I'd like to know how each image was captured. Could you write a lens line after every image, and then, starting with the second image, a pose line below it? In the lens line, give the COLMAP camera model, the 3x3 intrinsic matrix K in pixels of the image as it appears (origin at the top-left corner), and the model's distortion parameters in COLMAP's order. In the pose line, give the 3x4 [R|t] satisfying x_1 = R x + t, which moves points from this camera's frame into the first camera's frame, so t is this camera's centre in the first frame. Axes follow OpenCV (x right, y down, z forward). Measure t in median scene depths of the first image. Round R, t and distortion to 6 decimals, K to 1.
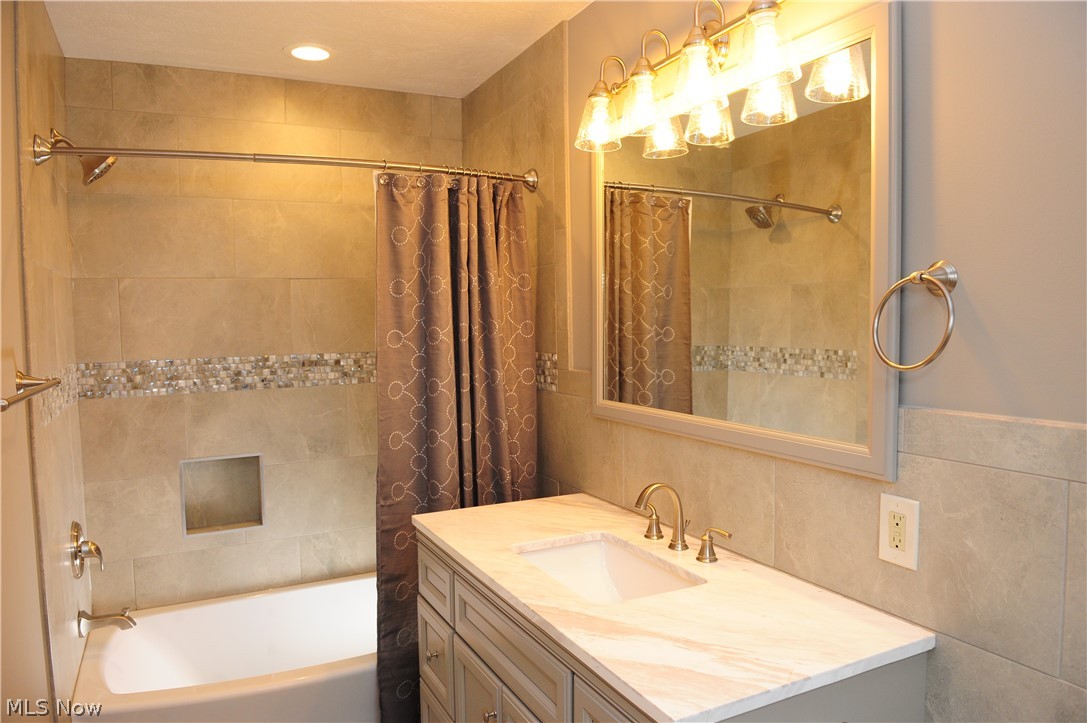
lens RADIAL K [[742.2, 0, 549.2], [0, 742.2, 363.5], [0, 0, 1]] dist [-0.045795, -0.009641]
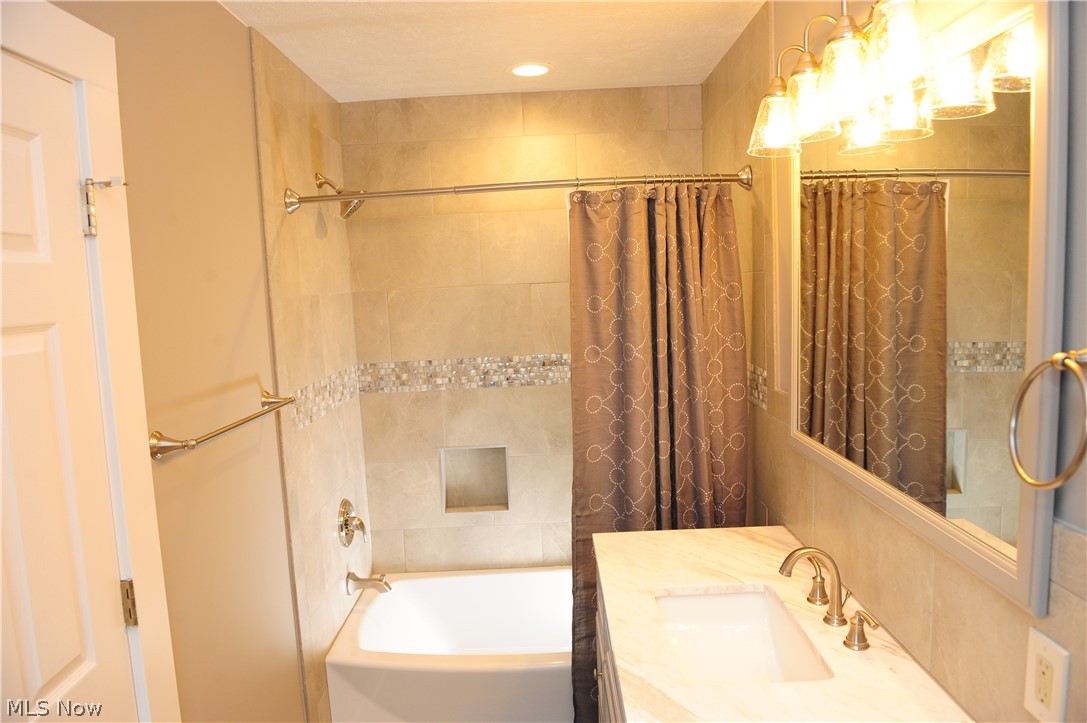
lens RADIAL K [[742.2, 0, 549.2], [0, 742.2, 363.5], [0, 0, 1]] dist [-0.045795, -0.009641]
pose [[0.891978, 0.026656, -0.451292, 0.182796], [0.002178, 0.997995, 0.063252, -0.079109], [0.452073, -0.057403, 0.890132, 0.066375]]
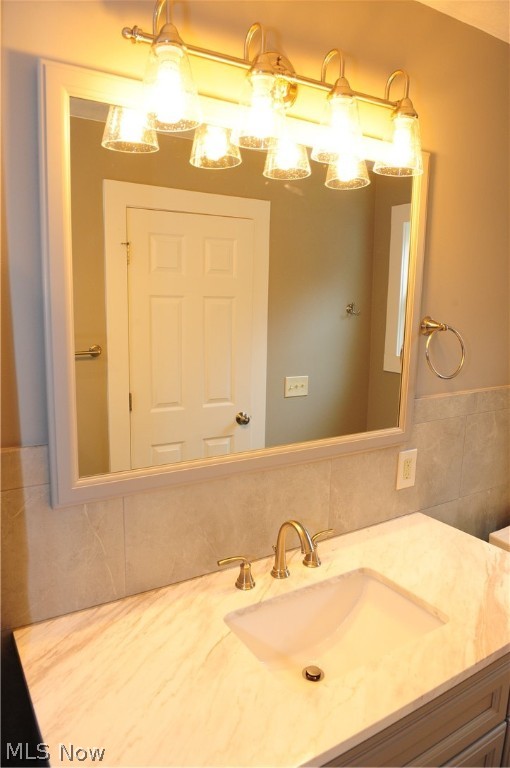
lens RADIAL K [[524.4, 0, 255.0], [0, 524.4, 384.0], [0, 0, 1]] dist [-0.045795, -0.009641]
pose [[-0.096252, -0.154196, 0.983341, -0.363321], [0.035164, 0.986784, 0.158178, -0.096743], [-0.994736, 0.049803, -0.089558, 0.777632]]
